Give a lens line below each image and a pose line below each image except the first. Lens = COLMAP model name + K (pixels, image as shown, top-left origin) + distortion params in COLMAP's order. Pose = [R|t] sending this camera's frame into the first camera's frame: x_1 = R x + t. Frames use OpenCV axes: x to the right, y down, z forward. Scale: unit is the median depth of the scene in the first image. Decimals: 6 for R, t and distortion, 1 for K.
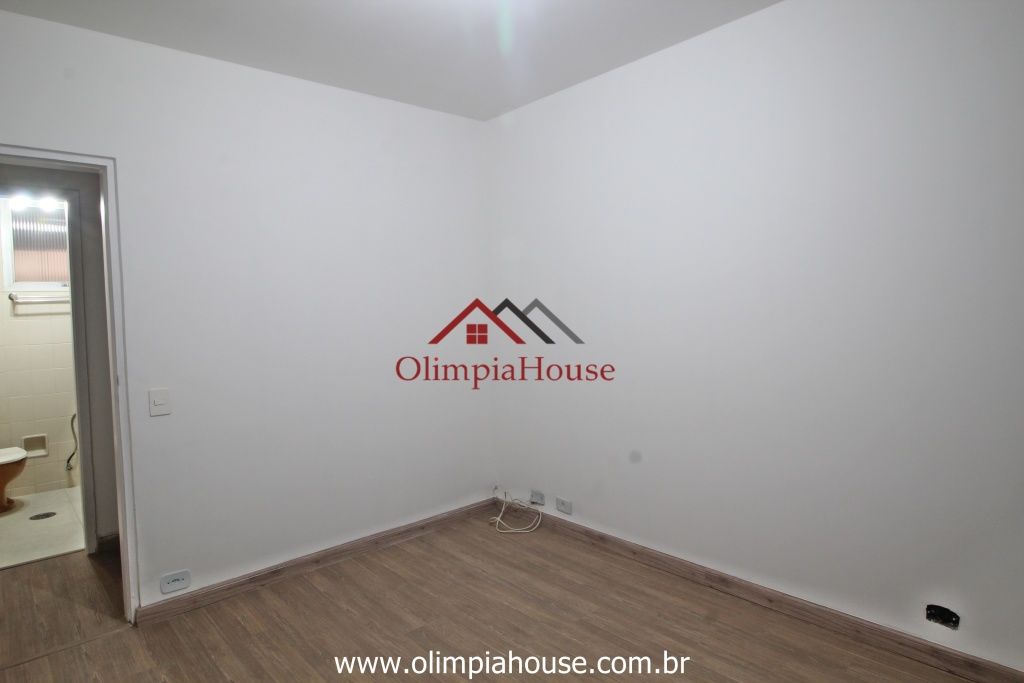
lens RADIAL K [[592.9, 0, 514.3], [0, 592.9, 329.0], [0, 0, 1]] dist [0.015921, -0.001788]
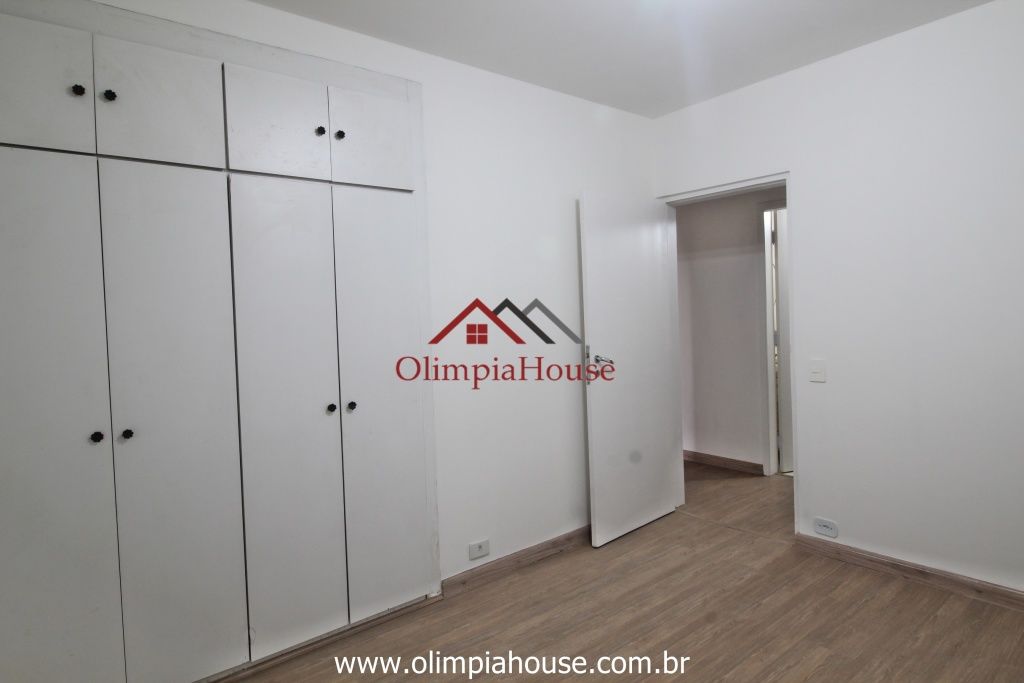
lens RADIAL K [[592.9, 0, 514.3], [0, 592.9, 329.0], [0, 0, 1]] dist [0.015921, -0.001788]
pose [[-0.045493, 0.058348, -0.997259, 0.597482], [0.010795, 0.998263, 0.057915, -0.033585], [0.998906, -0.008130, -0.046044, 0.465182]]
